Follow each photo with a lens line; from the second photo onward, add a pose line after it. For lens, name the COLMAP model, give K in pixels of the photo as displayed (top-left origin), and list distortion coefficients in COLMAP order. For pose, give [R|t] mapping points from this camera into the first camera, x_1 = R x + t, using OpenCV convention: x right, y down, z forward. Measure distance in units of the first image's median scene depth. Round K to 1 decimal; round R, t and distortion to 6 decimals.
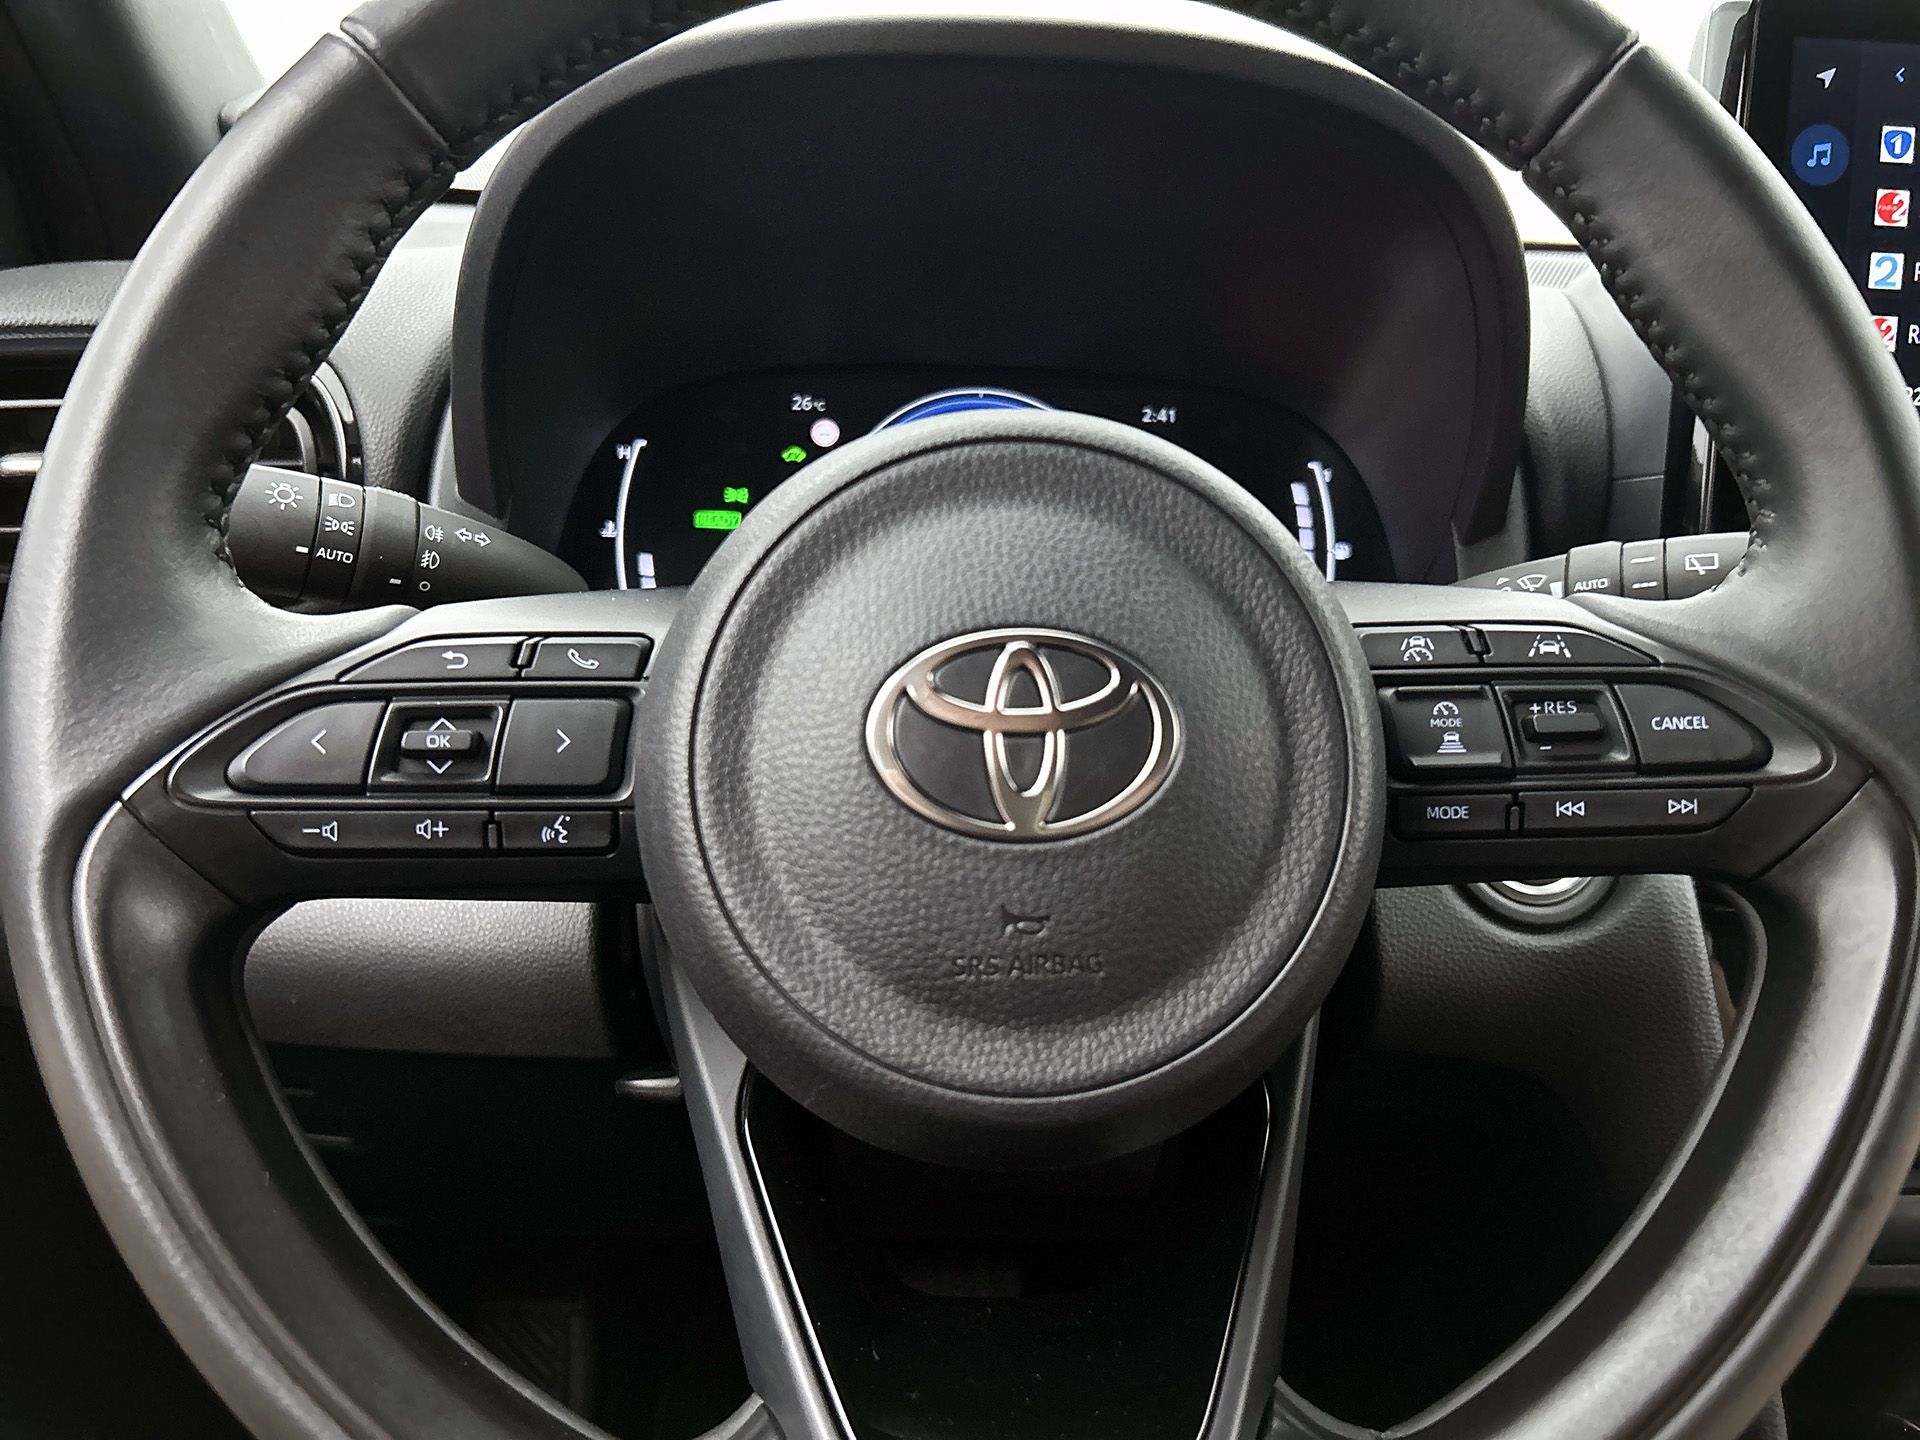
lens RADIAL K [[1475.2, 0, 952.8], [0, 1475.2, 723.7], [0, 0, 1]] dist [0.015152, -0.006605]
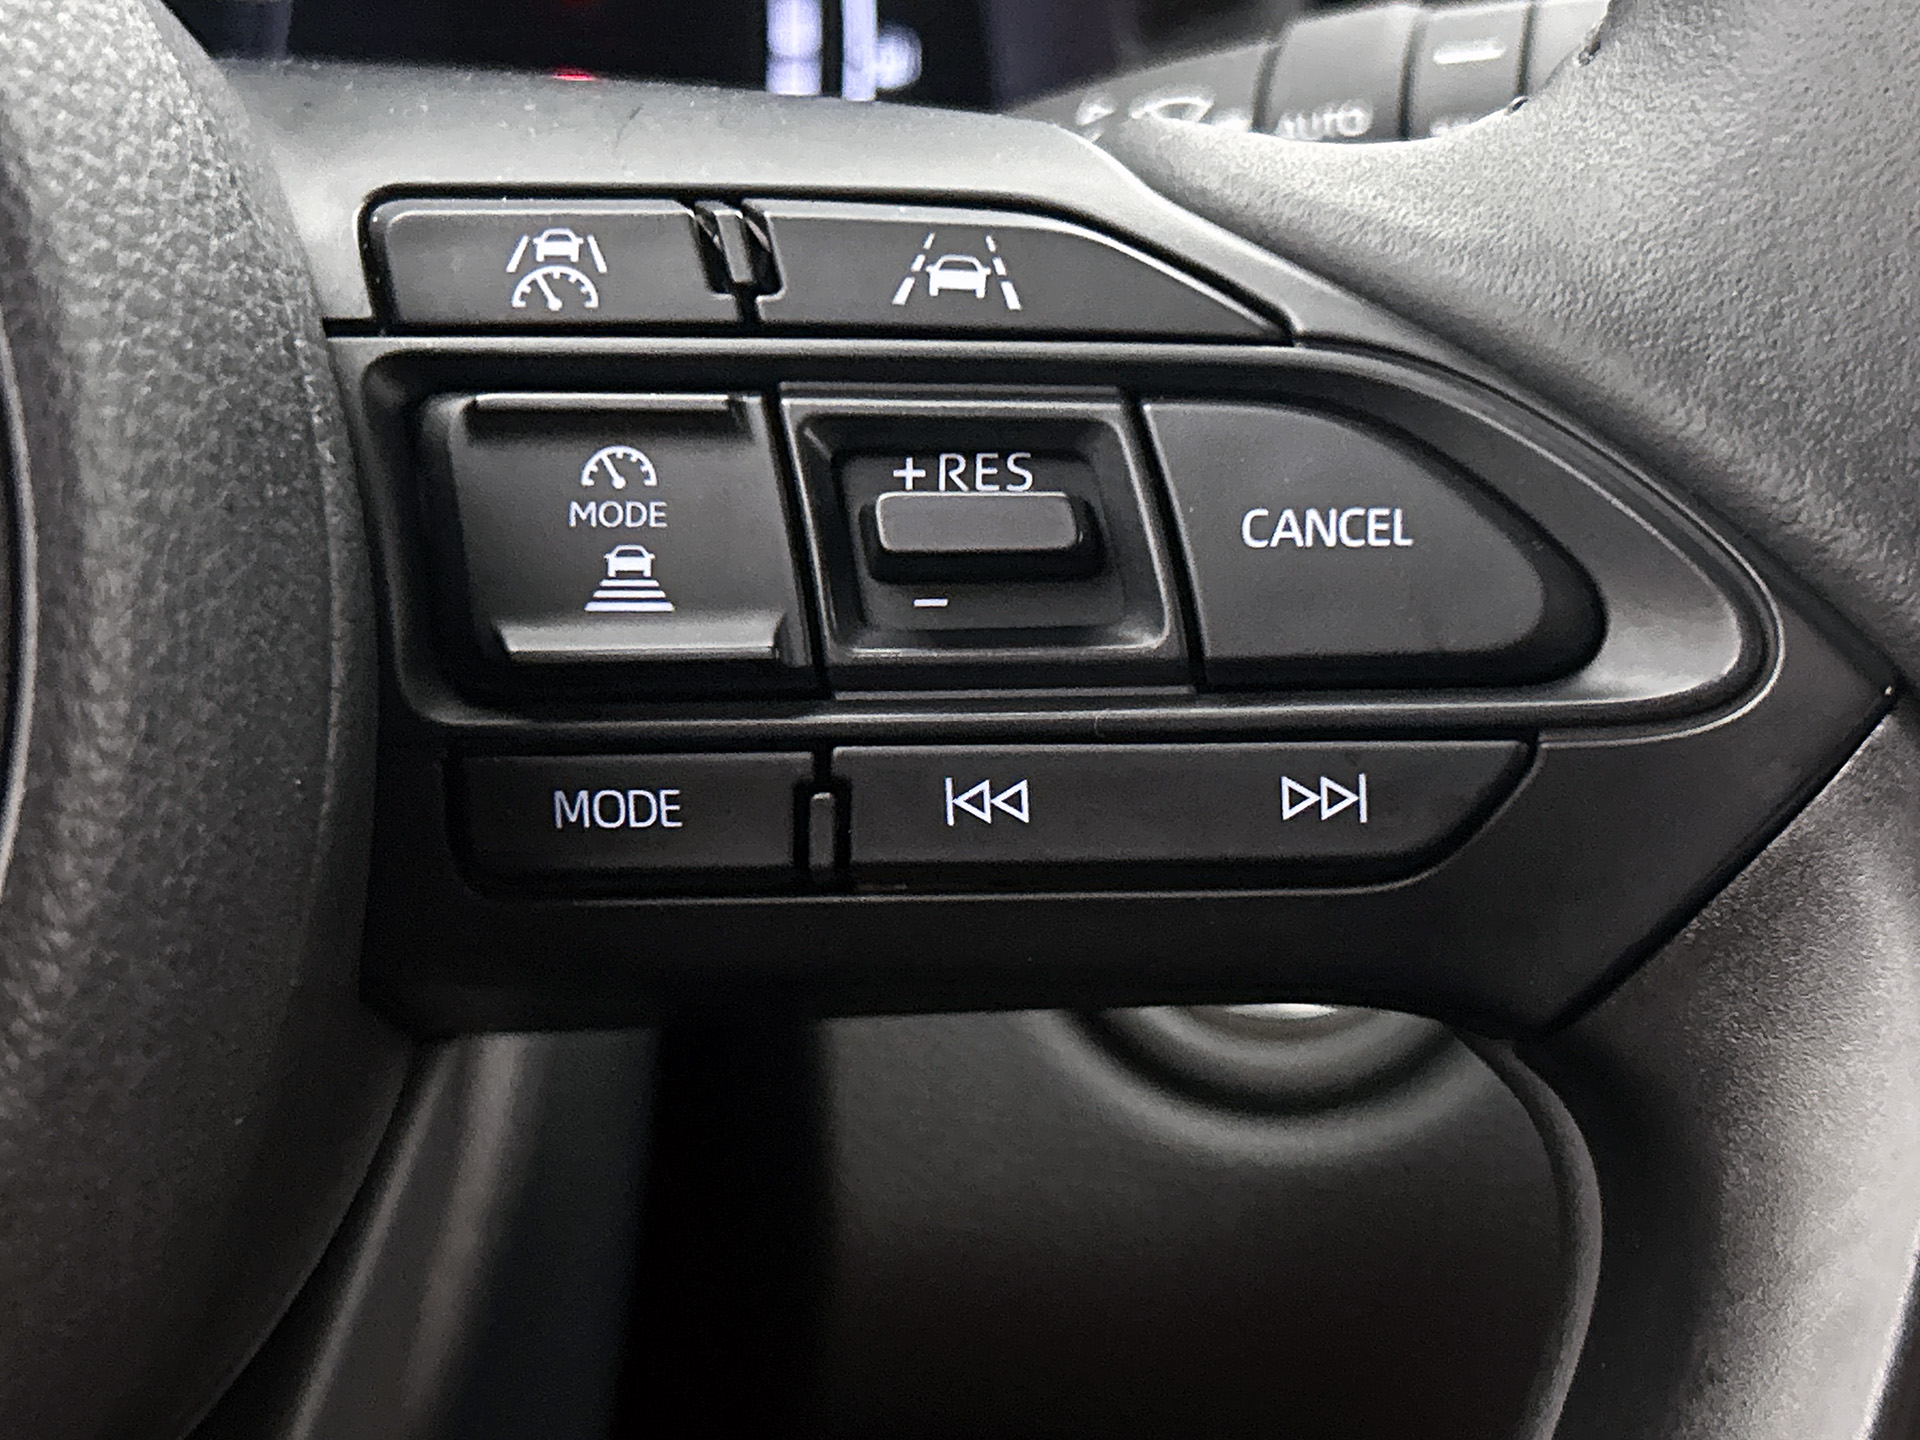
lens RADIAL K [[3470.9, 0, 955.2], [0, 3470.9, 736.2], [0, 0, 1]] dist [0.206679, 0.000000]
pose [[0.990879, 0.013550, 0.134069, 0.310540], [-0.019414, 0.998907, 0.042526, 0.013293], [-0.133347, -0.044741, 0.990059, 0.282879]]
